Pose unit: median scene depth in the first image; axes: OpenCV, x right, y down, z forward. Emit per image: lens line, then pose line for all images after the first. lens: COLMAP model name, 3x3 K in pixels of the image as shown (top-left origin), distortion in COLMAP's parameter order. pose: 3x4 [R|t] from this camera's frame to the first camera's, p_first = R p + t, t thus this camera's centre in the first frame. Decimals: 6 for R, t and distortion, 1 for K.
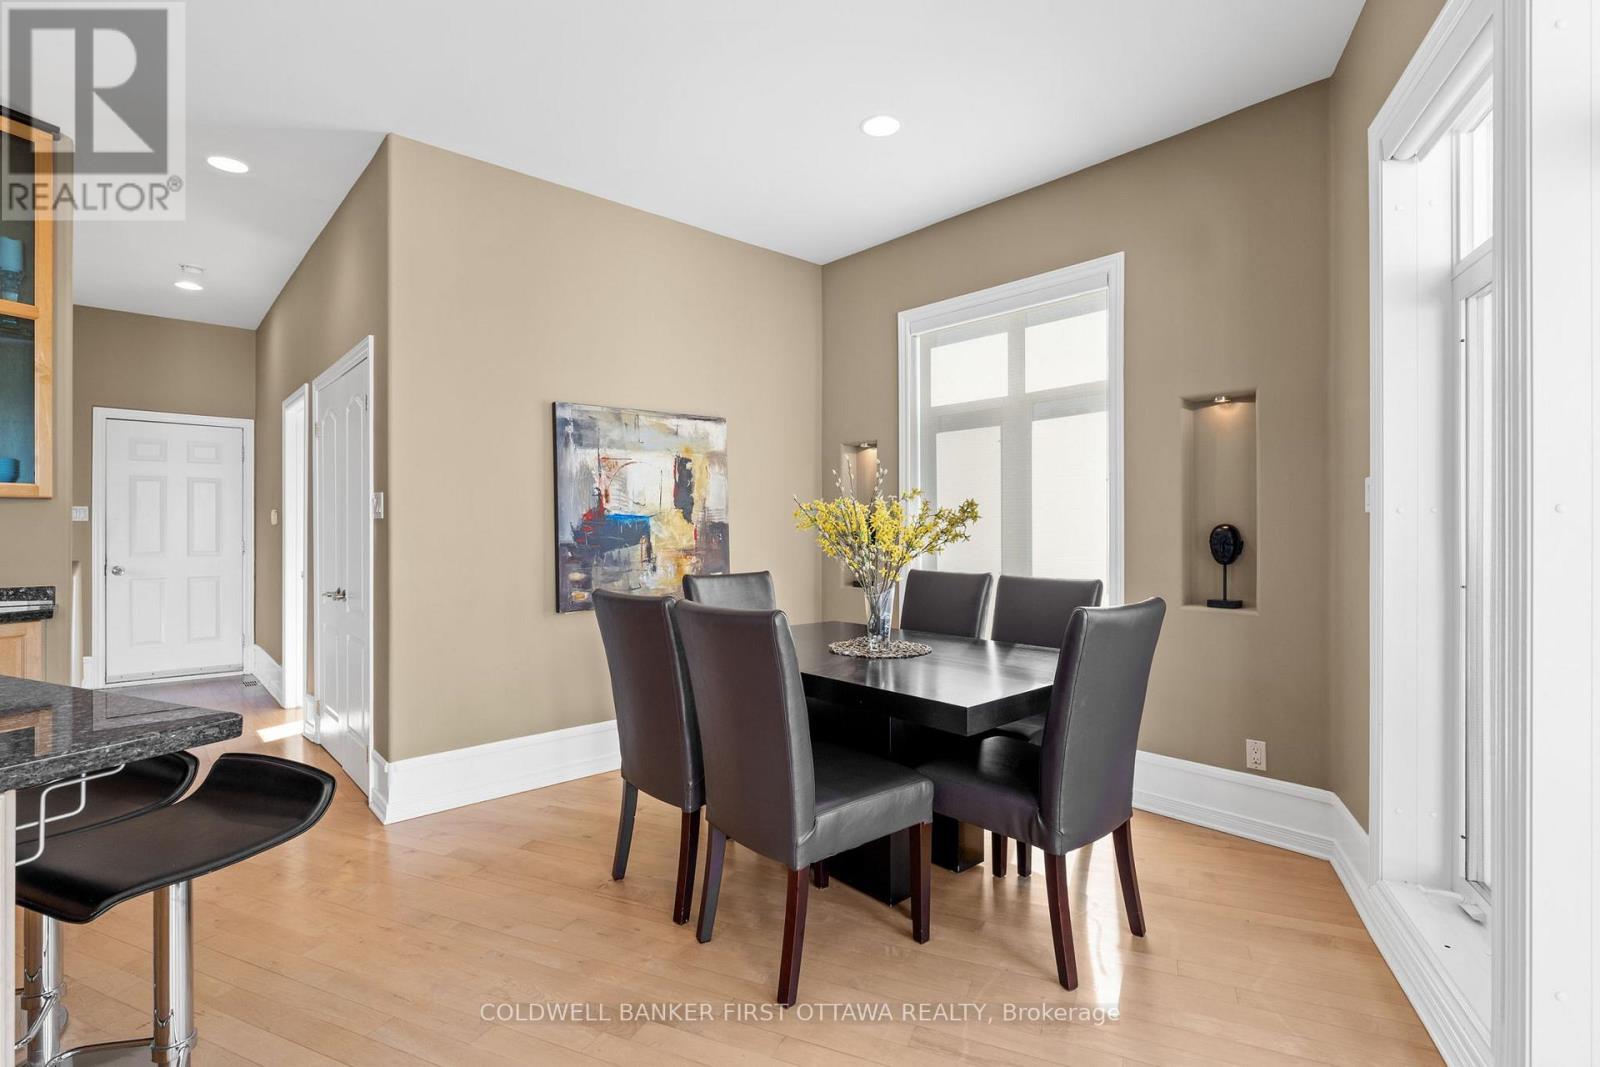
lens RADIAL K [[734.8, 0, 792.3], [0, 734.8, 530.4], [0, 0, 1]] dist [0.002286, 0.000271]
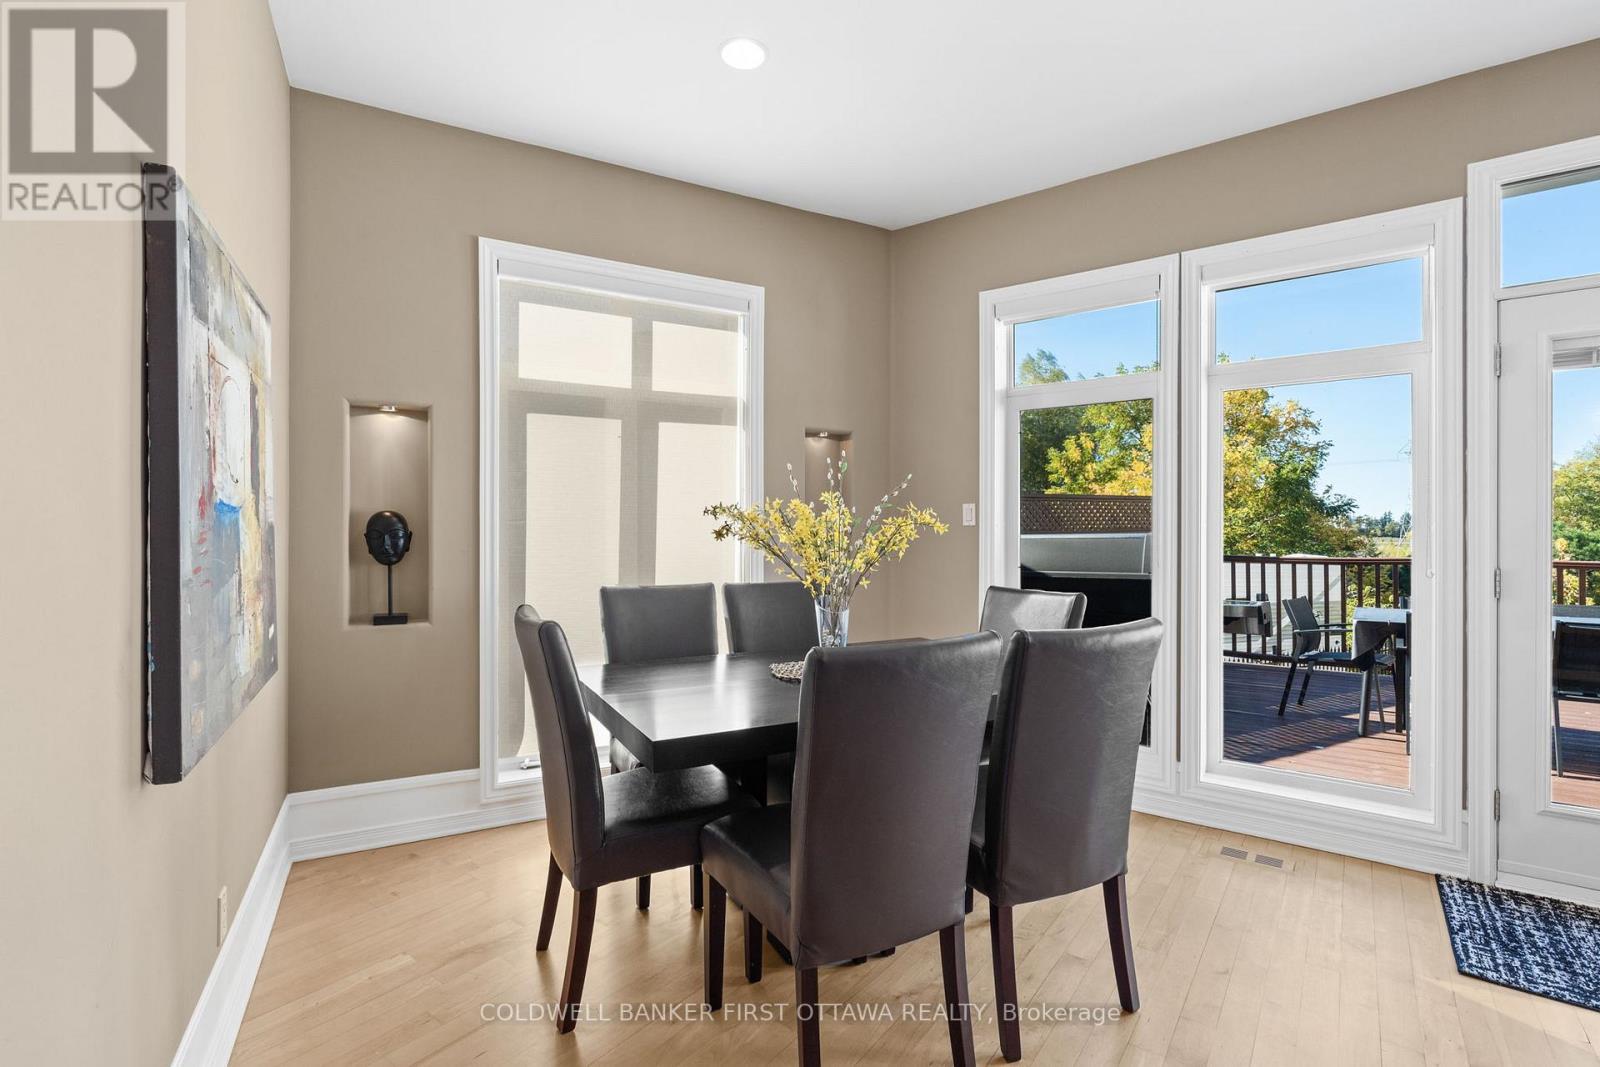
lens RADIAL K [[734.8, 0, 793.7], [0, 734.8, 537.8], [0, 0, 1]] dist [0.002286, 0.000271]
pose [[0.264238, 0.008112, 0.964423, -0.514365], [0.004524, 0.999943, -0.009650, 0.009436], [-0.964447, 0.006913, 0.264186, 0.561320]]
